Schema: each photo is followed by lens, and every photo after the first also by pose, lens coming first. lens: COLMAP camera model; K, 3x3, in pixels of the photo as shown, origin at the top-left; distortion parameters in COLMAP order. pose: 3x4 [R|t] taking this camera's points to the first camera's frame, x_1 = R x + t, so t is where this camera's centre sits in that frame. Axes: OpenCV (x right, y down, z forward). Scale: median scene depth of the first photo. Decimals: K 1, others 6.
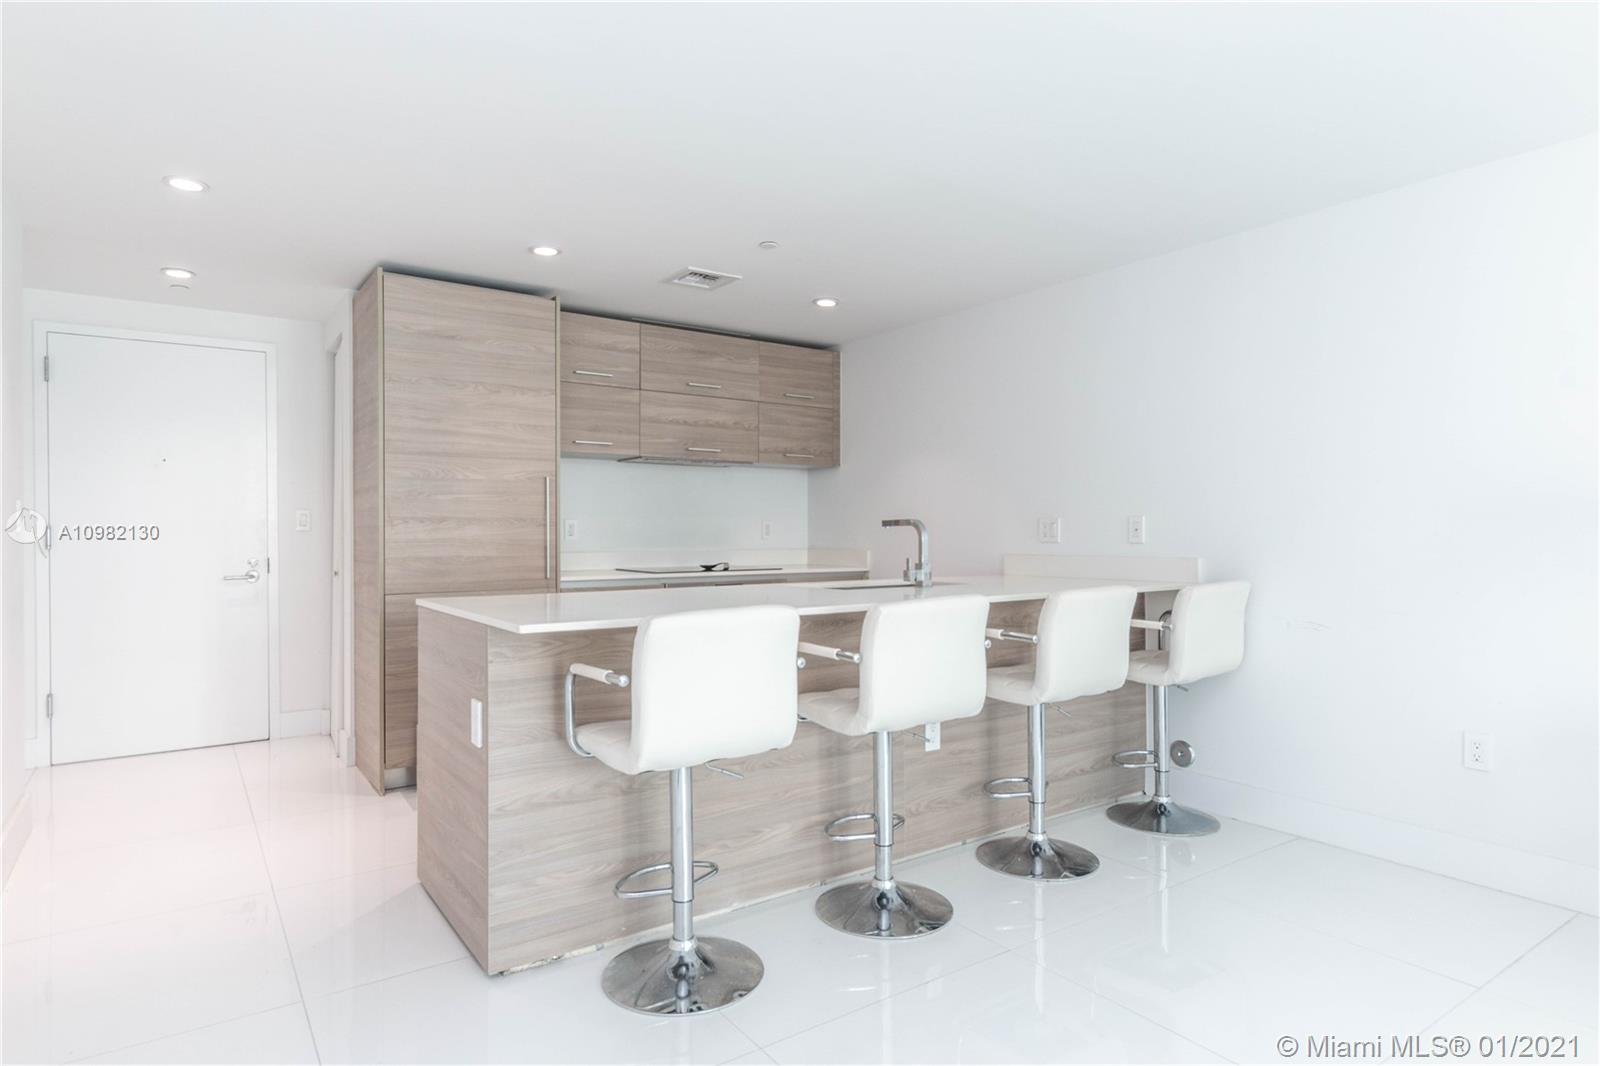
lens RADIAL K [[878.6, 0, 798.7], [0, 878.6, 527.2], [0, 0, 1]] dist [0.007703, 0.001999]
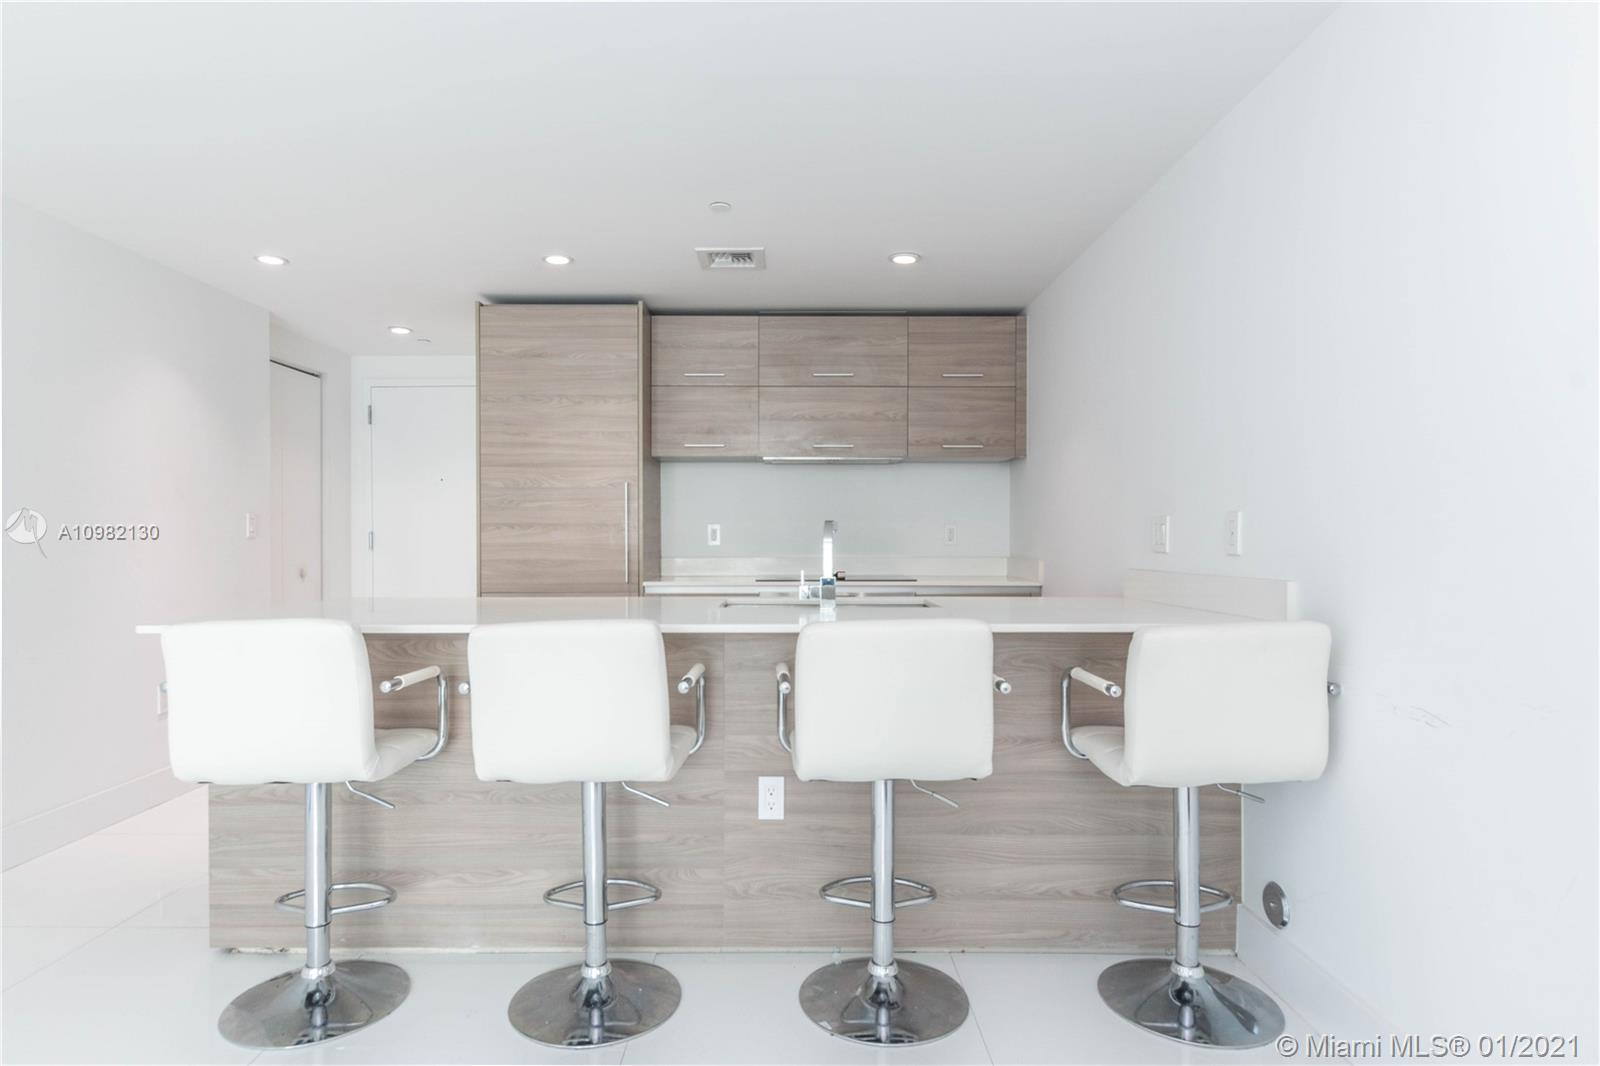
lens RADIAL K [[878.6, 0, 785.7], [0, 878.6, 540.2], [0, 0, 1]] dist [0.007703, 0.001999]
pose [[0.820486, 0.002786, -0.571659, 0.459487], [0.002435, 0.999962, 0.008368, 0.001351], [0.571661, -0.008258, 0.820448, 0.284879]]
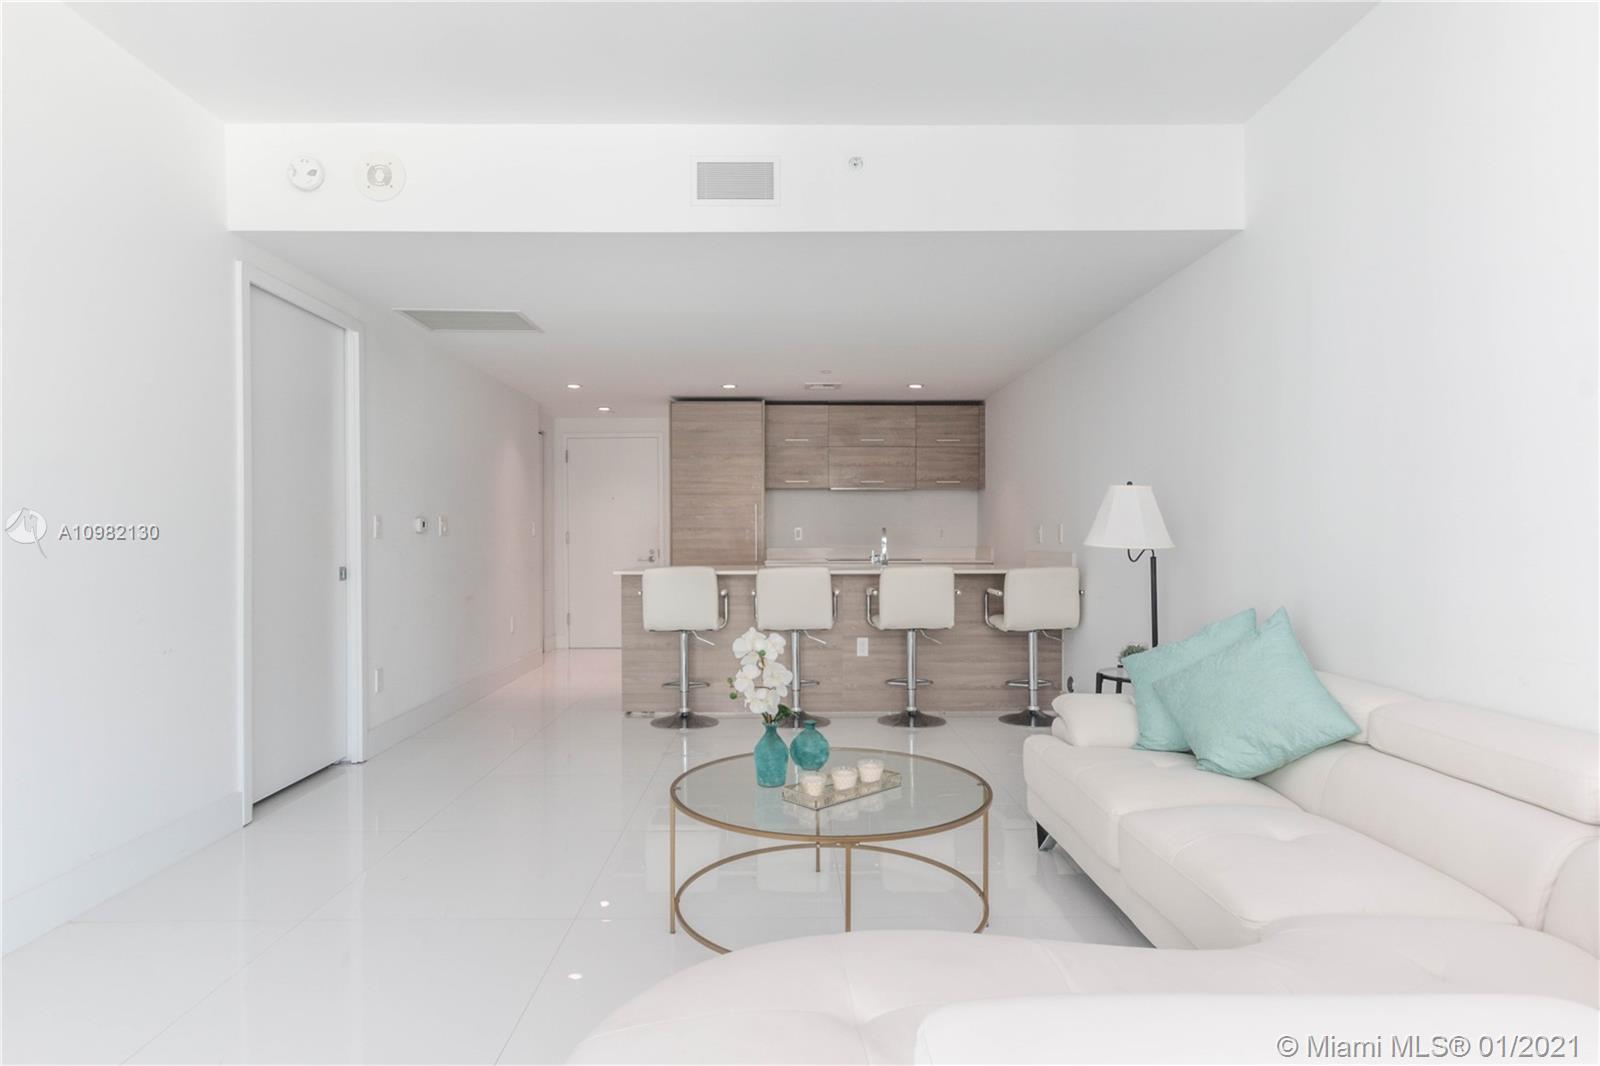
lens RADIAL K [[878.6, 0, 804.2], [0, 878.6, 536.1], [0, 0, 1]] dist [0.007703, 0.001999]
pose [[0.834002, 0.000727, -0.551760, 0.798940], [0.003681, 0.999970, 0.006883, -0.004903], [0.551749, -0.007771, 0.833974, -0.437068]]
